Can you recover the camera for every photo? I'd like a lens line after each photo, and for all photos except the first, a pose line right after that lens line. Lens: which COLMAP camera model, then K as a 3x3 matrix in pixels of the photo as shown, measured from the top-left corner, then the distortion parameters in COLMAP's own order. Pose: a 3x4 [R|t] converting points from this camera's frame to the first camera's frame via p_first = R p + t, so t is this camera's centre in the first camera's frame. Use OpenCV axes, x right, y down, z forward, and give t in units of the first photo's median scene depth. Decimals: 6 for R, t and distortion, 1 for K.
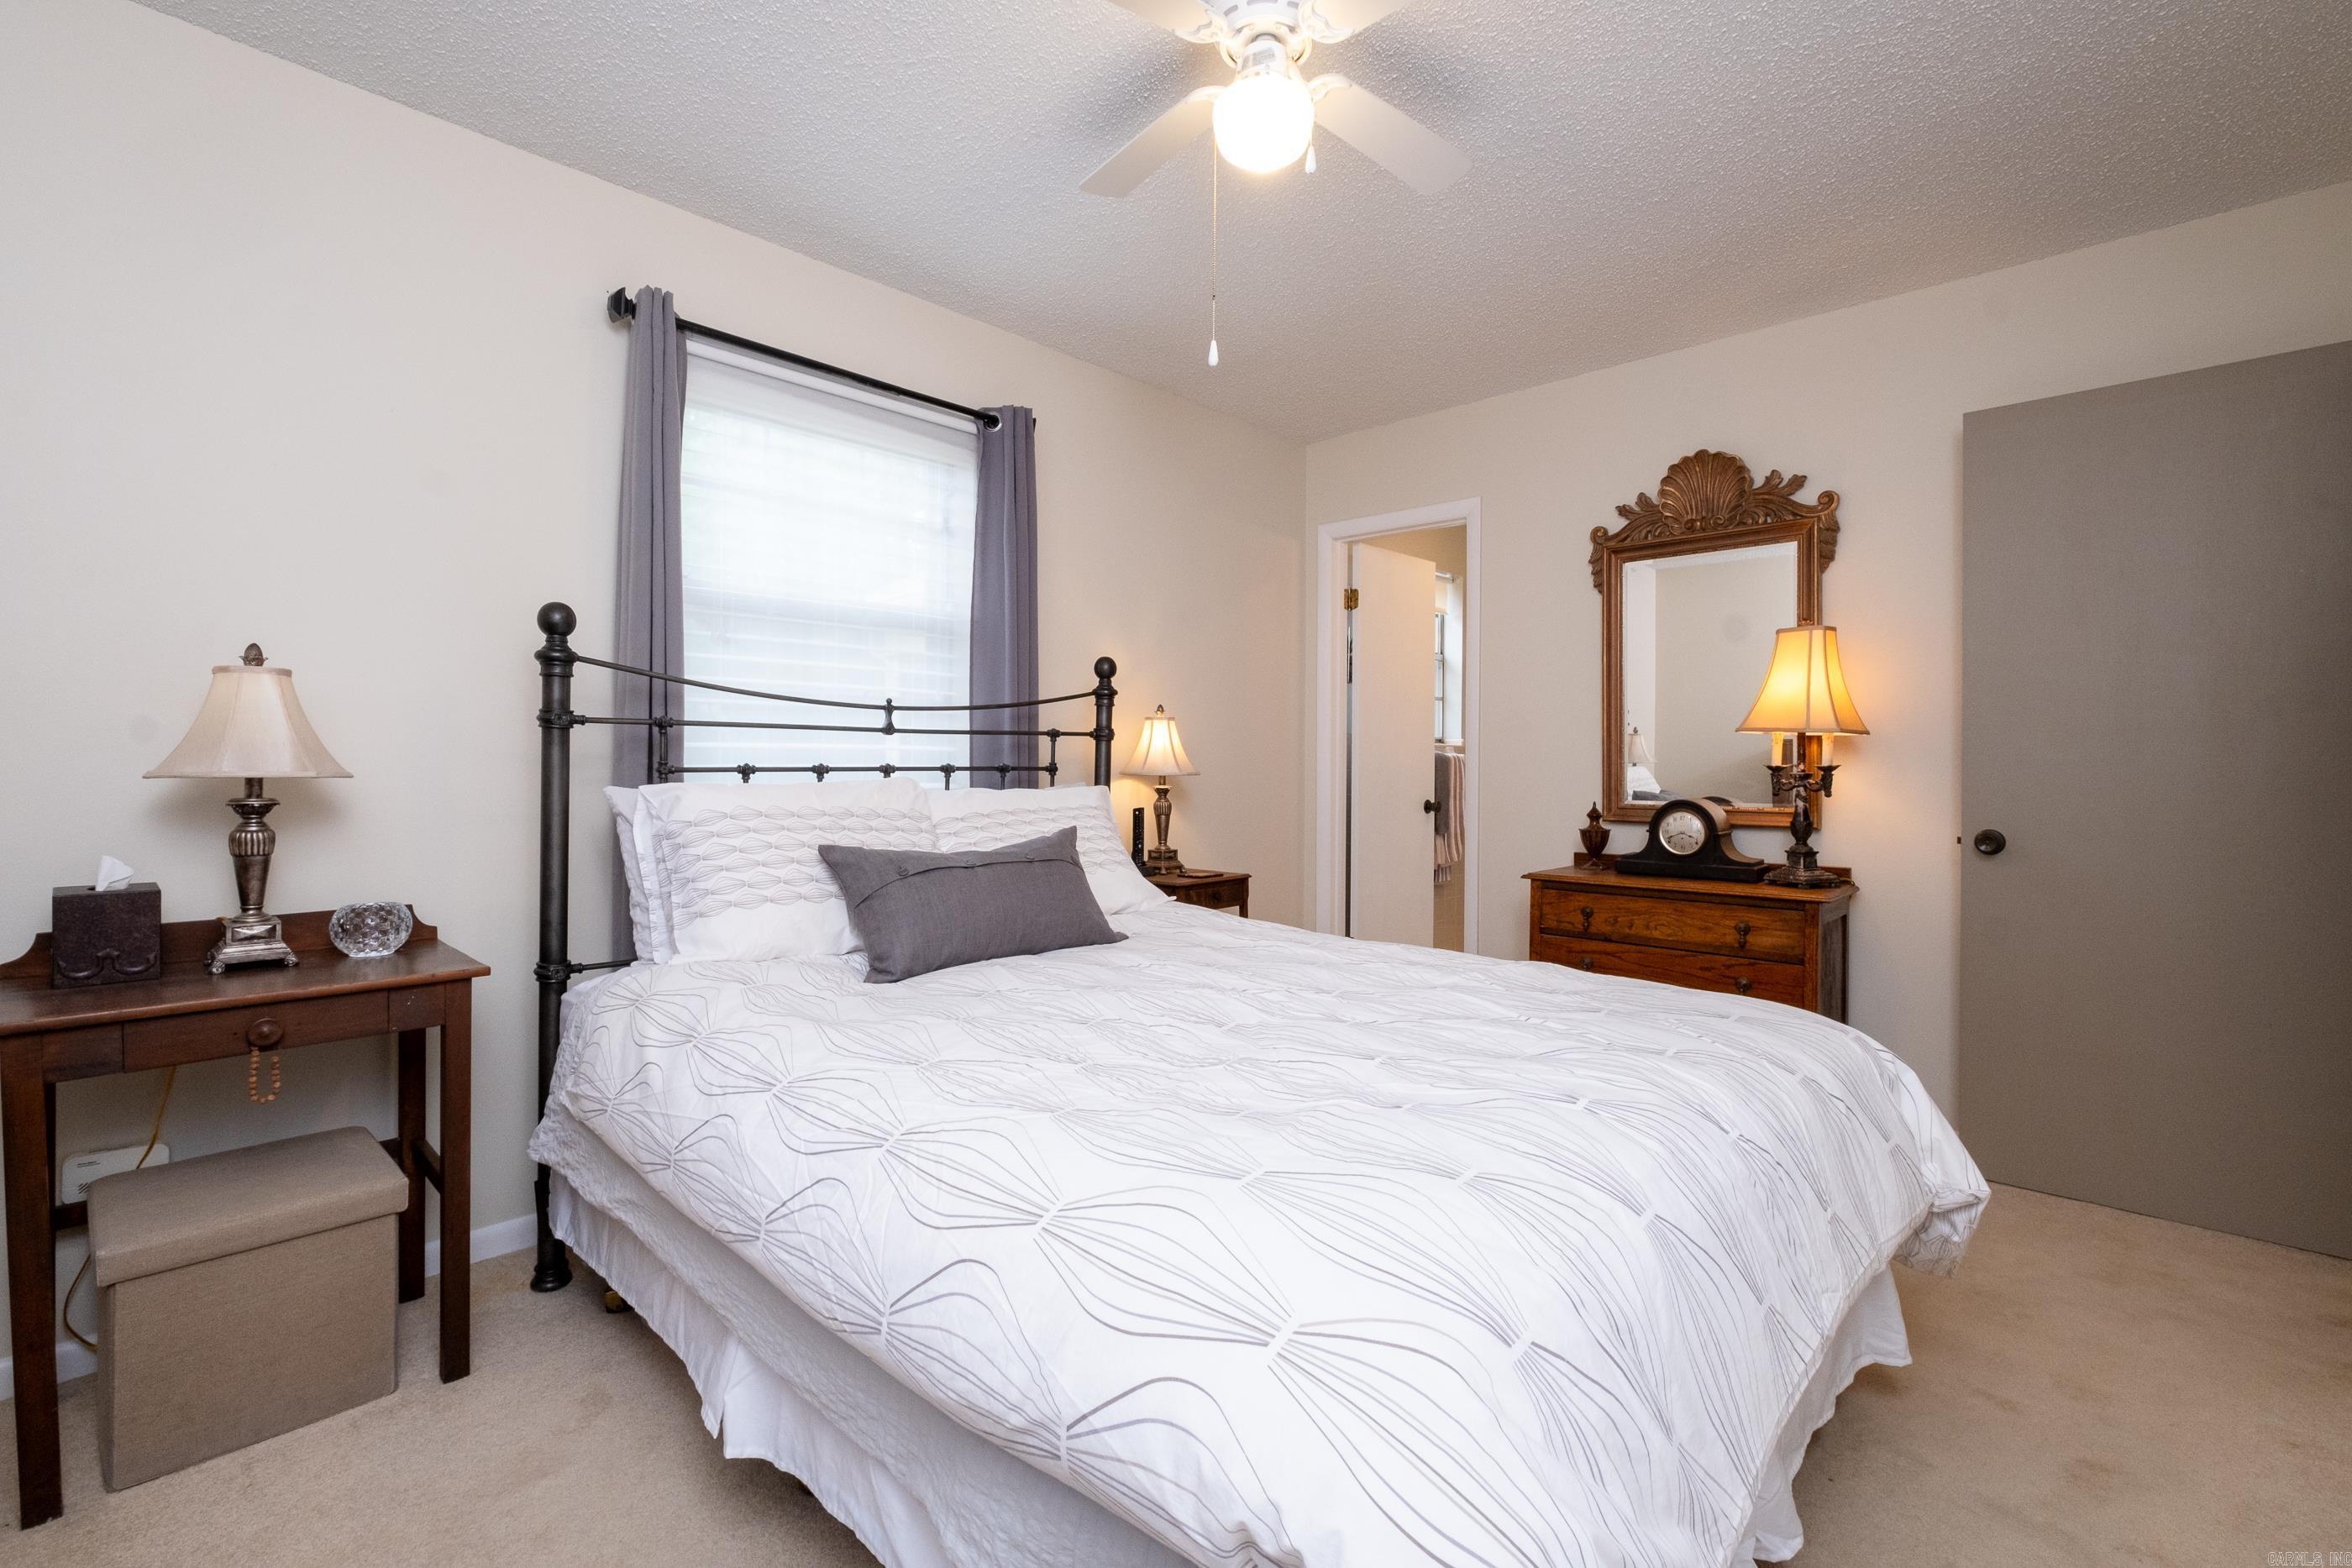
lens RADIAL K [[1062.6, 0, 1167.9], [0, 1062.6, 754.4], [0, 0, 1]] dist [-0.000301, 0.000084]
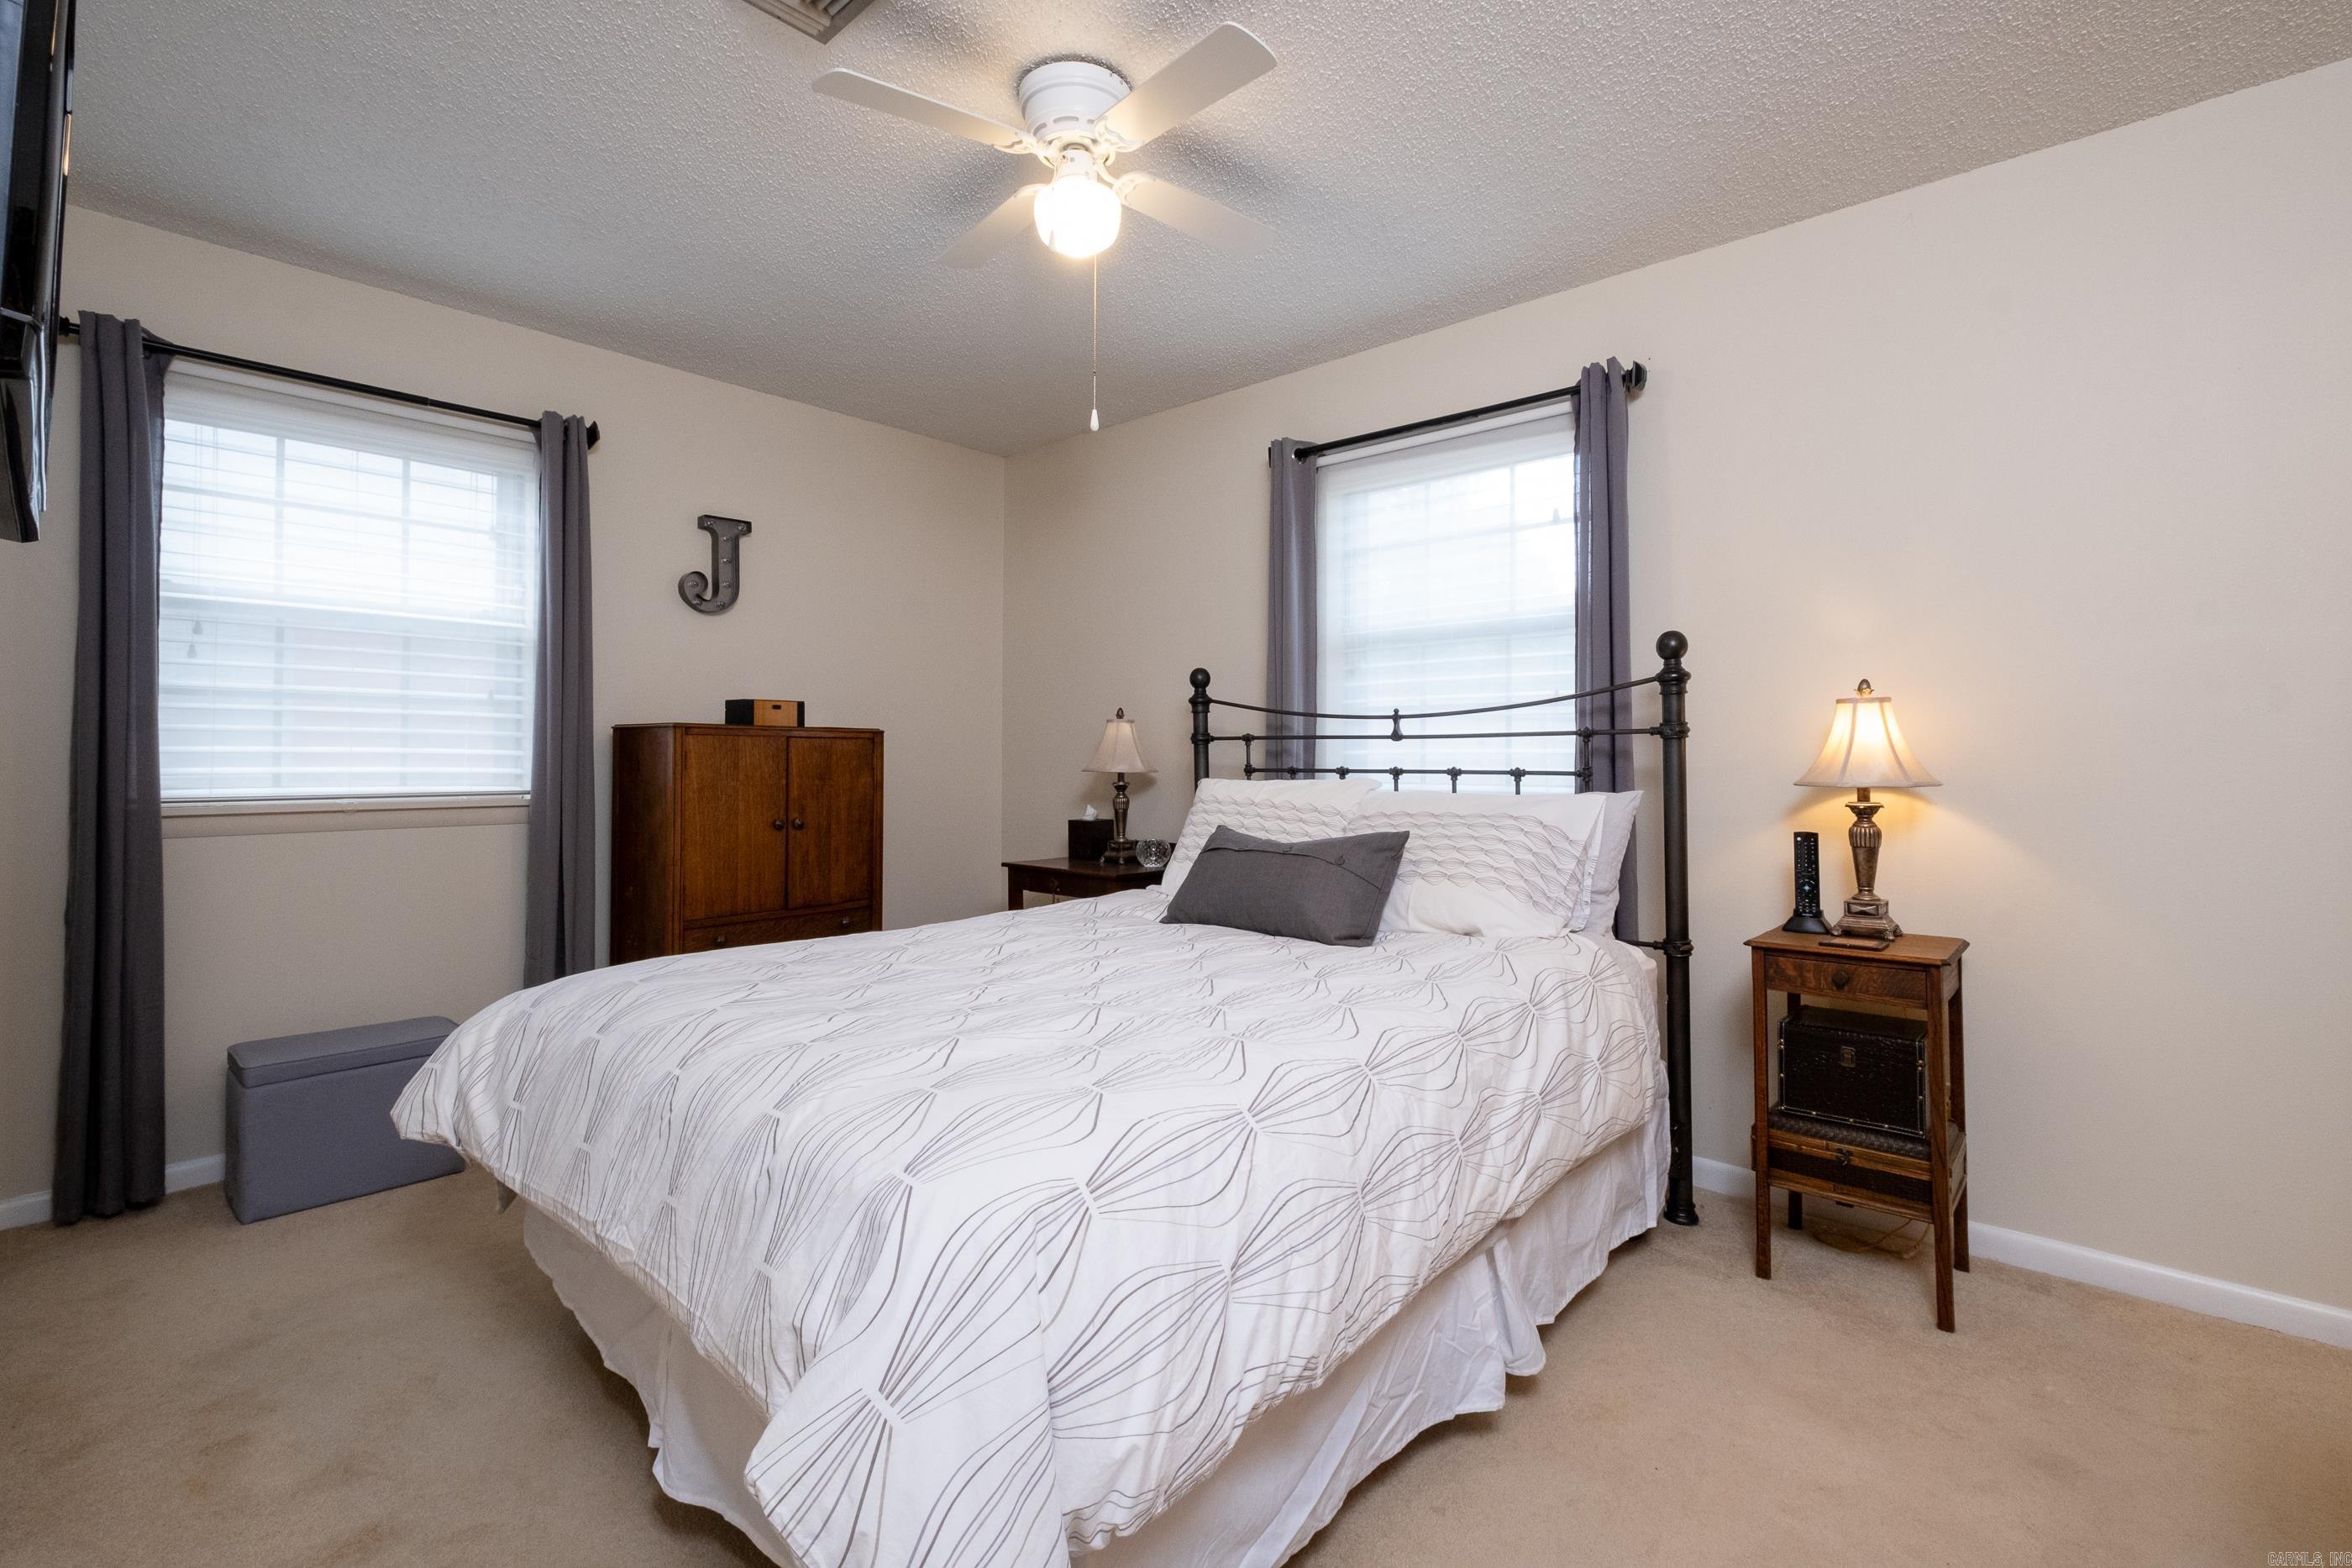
lens RADIAL K [[1070.6, 0, 1168.9], [0, 1070.6, 788.9], [0, 0, 1]] dist [-0.002283, -0.000160]
pose [[0.027378, 0.018556, -0.999453, 0.861912], [0.000770, 0.999827, 0.018584, 0.011014], [0.999625, -0.001279, 0.027359, 0.728432]]
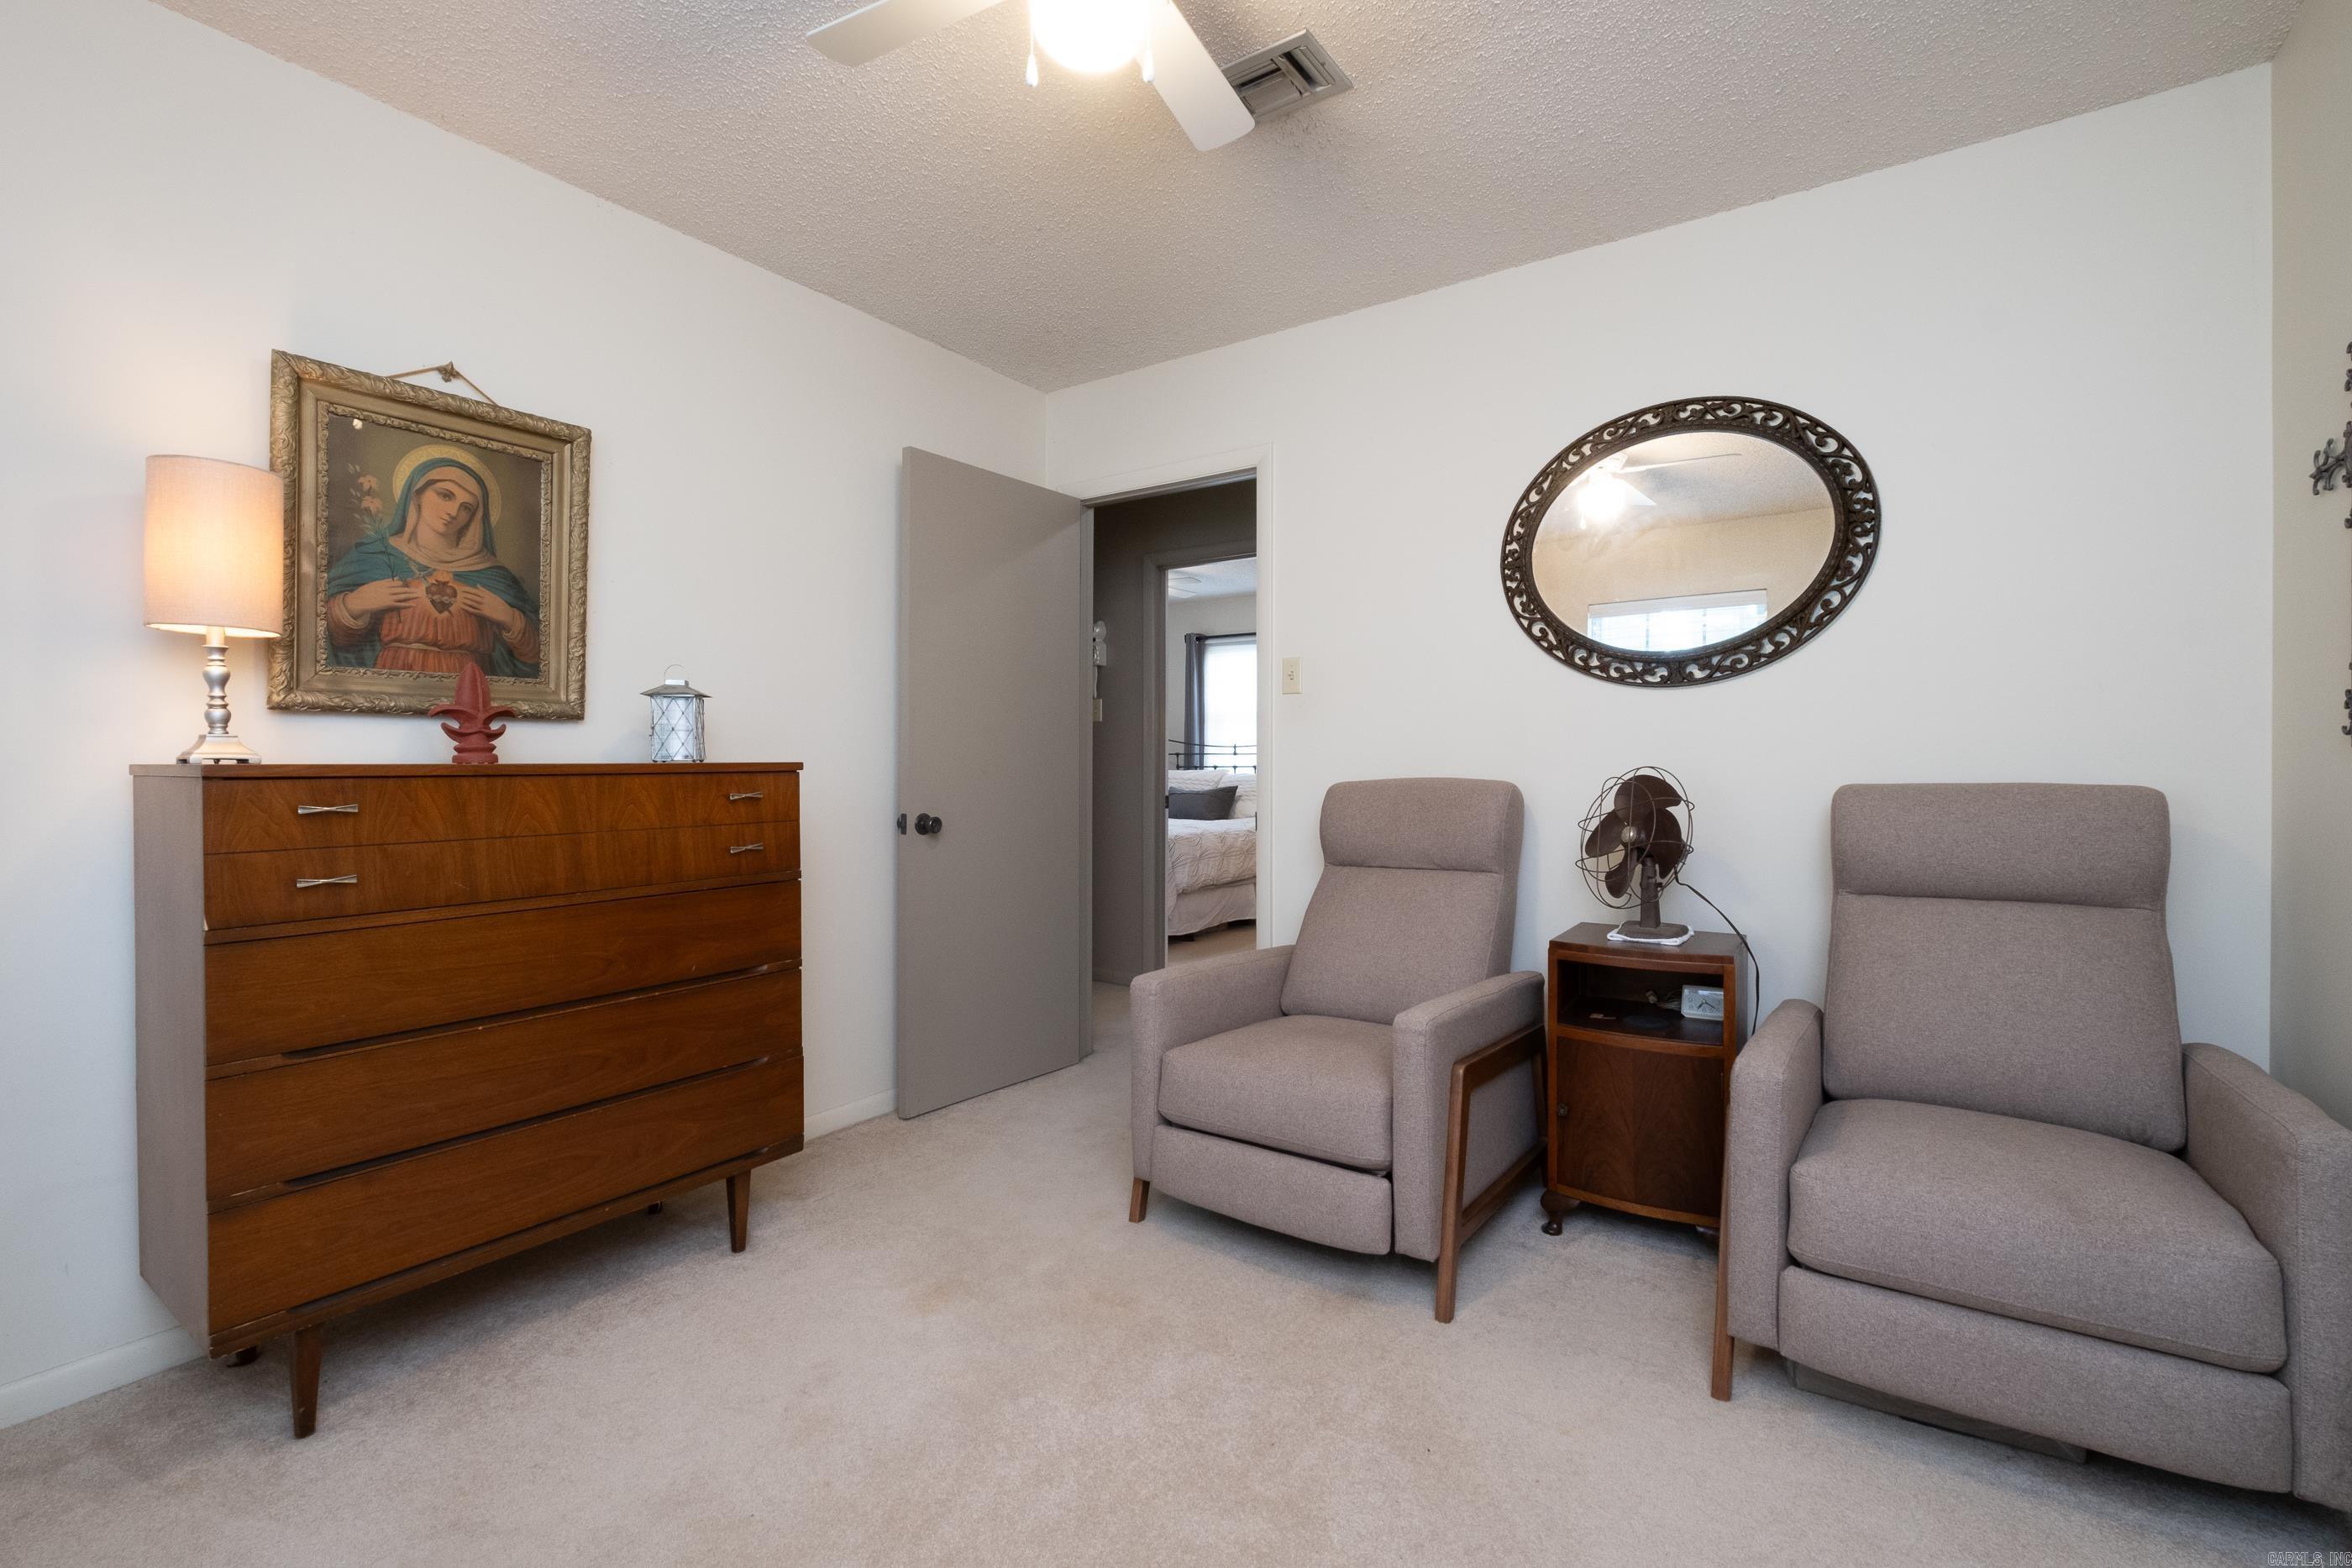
lens RADIAL K [[1062.6, 0, 1167.9], [0, 1062.6, 754.4], [0, 0, 1]] dist [-0.000301, 0.000084]
pose [[0.155851, -0.017299, -0.987629, 2.718213], [-0.000349, 0.999846, -0.017568, 0.031013], [0.987780, 0.003083, 0.155821, 0.334965]]
